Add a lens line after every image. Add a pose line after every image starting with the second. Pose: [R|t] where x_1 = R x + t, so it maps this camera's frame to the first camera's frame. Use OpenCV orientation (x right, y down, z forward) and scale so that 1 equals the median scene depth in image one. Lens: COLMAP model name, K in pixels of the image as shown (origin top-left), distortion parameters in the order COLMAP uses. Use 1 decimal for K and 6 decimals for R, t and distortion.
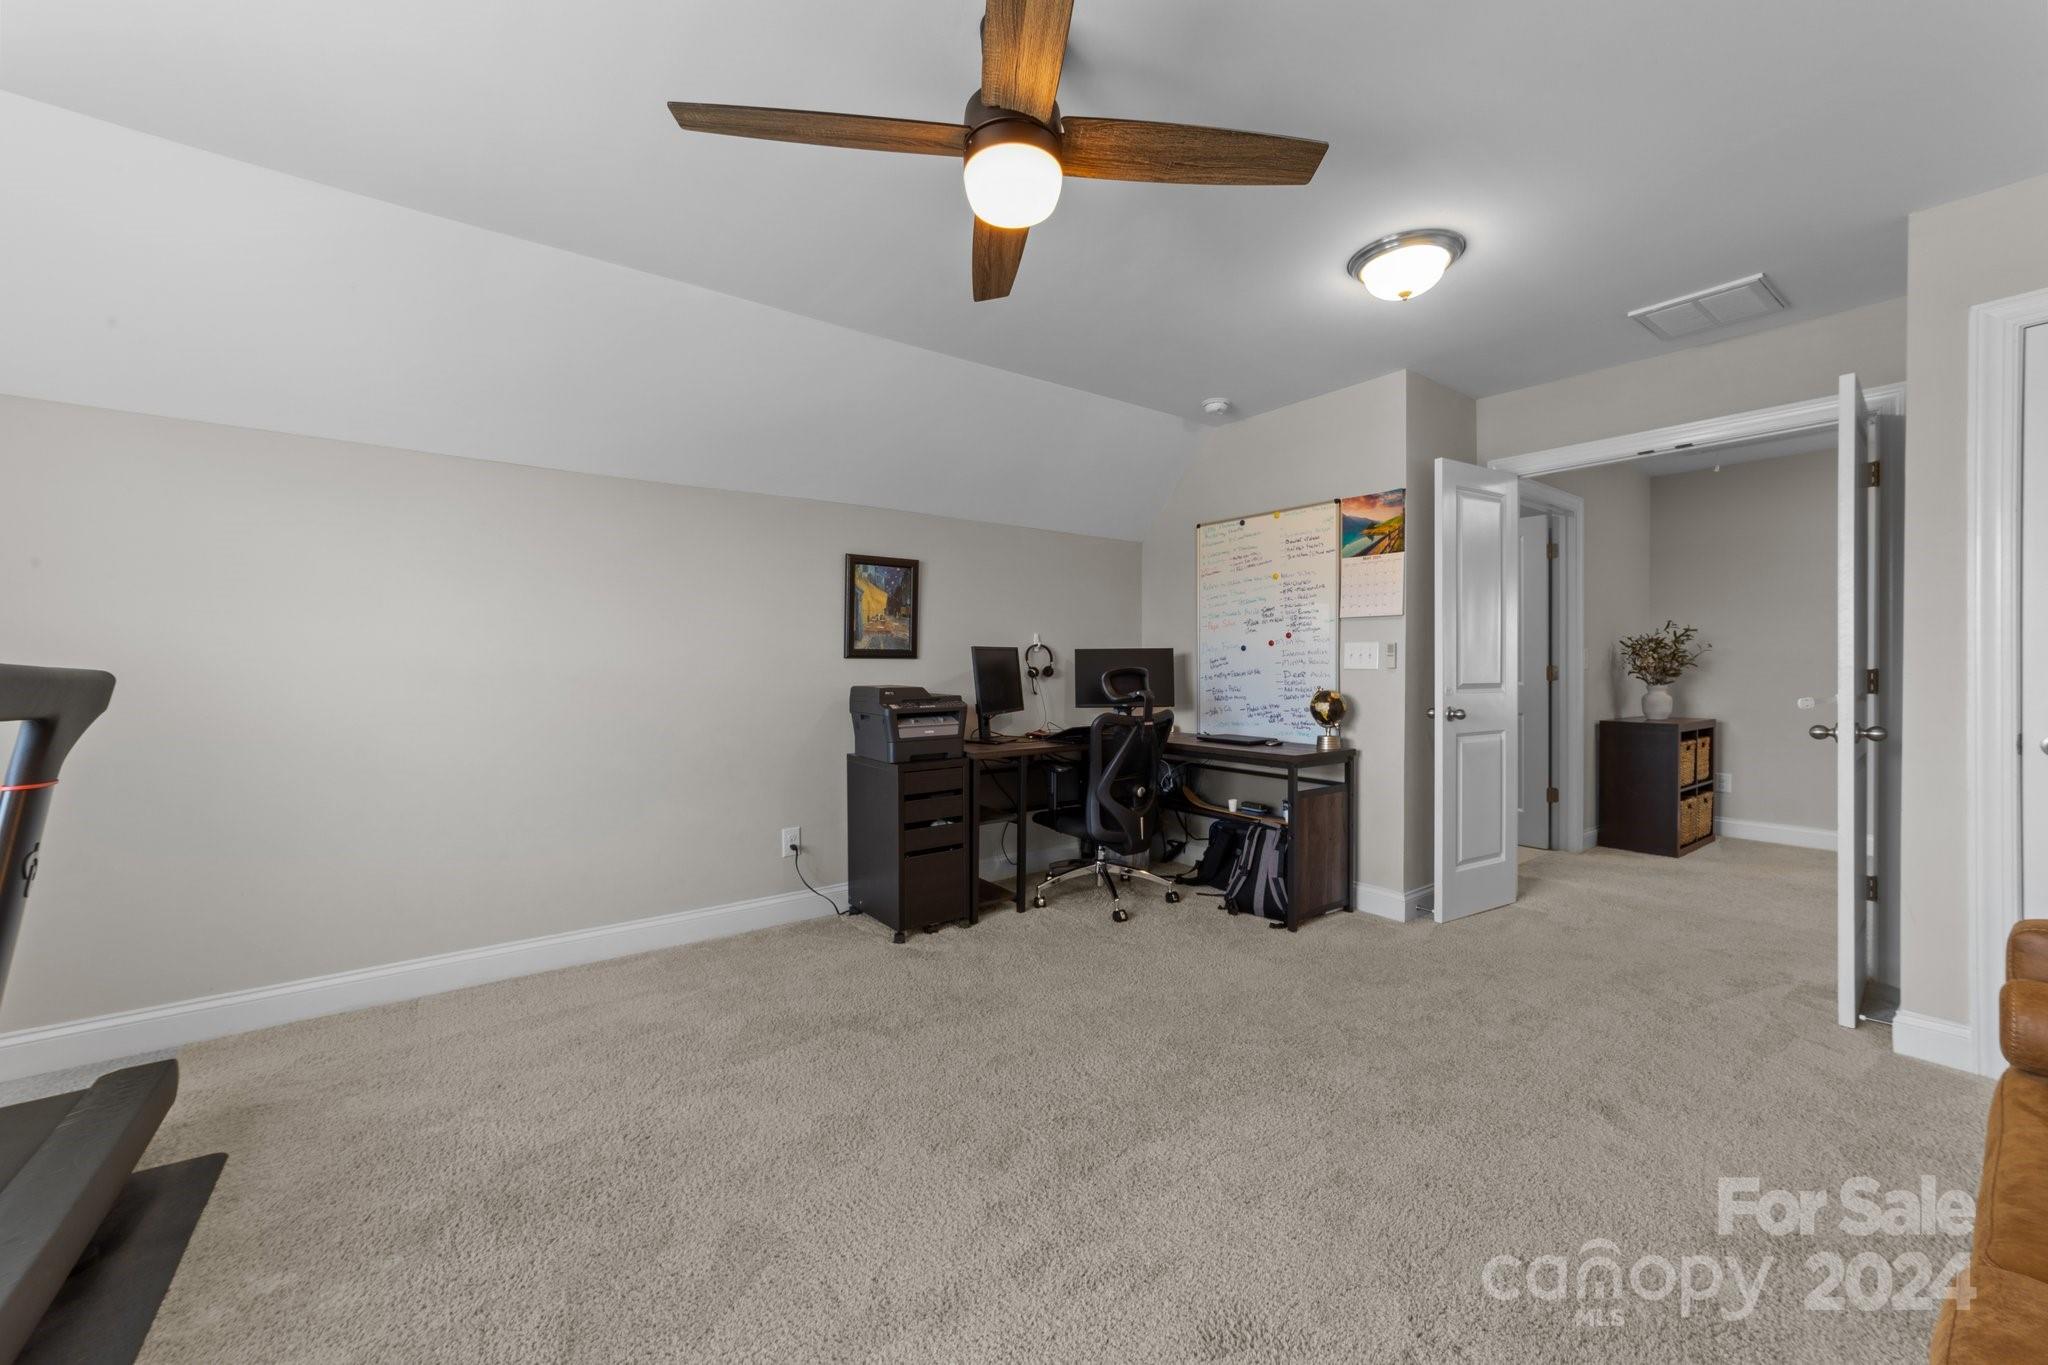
lens RADIAL K [[787.9, 0, 1024.0], [0, 787.9, 682.5], [0, 0, 1]] dist [-0.002961, -0.000176]
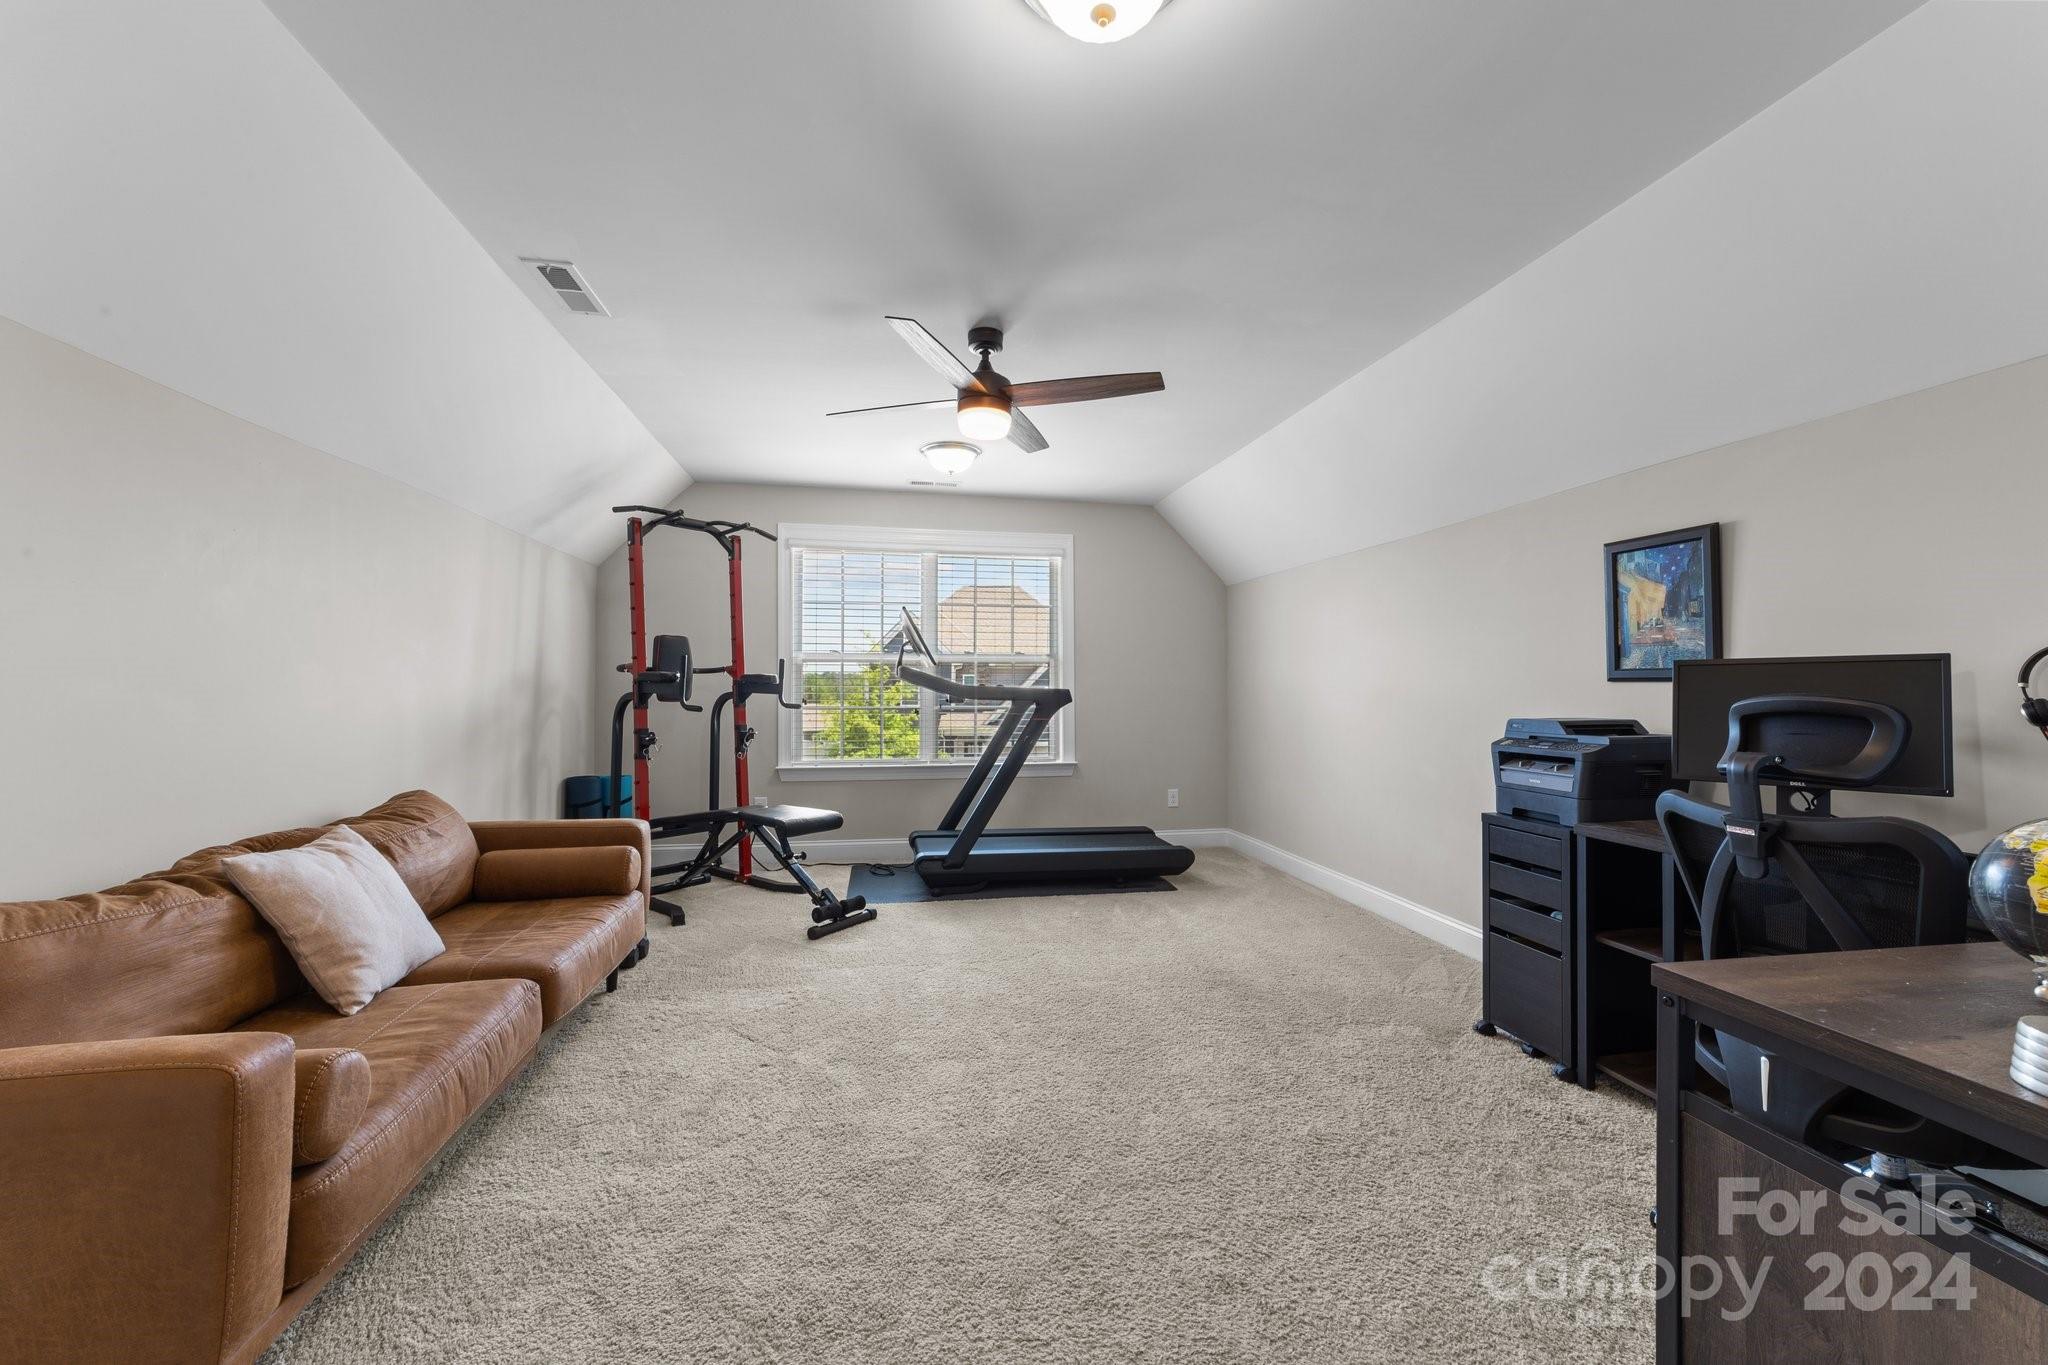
lens RADIAL K [[787.9, 0, 1024.0], [0, 787.9, 682.5], [0, 0, 1]] dist [-0.002961, -0.000176]
pose [[-0.447125, 0.003716, -0.894464, 0.694980], [-0.009730, 0.999912, 0.009018, -0.031016], [0.894419, 0.012735, -0.447049, 0.826270]]
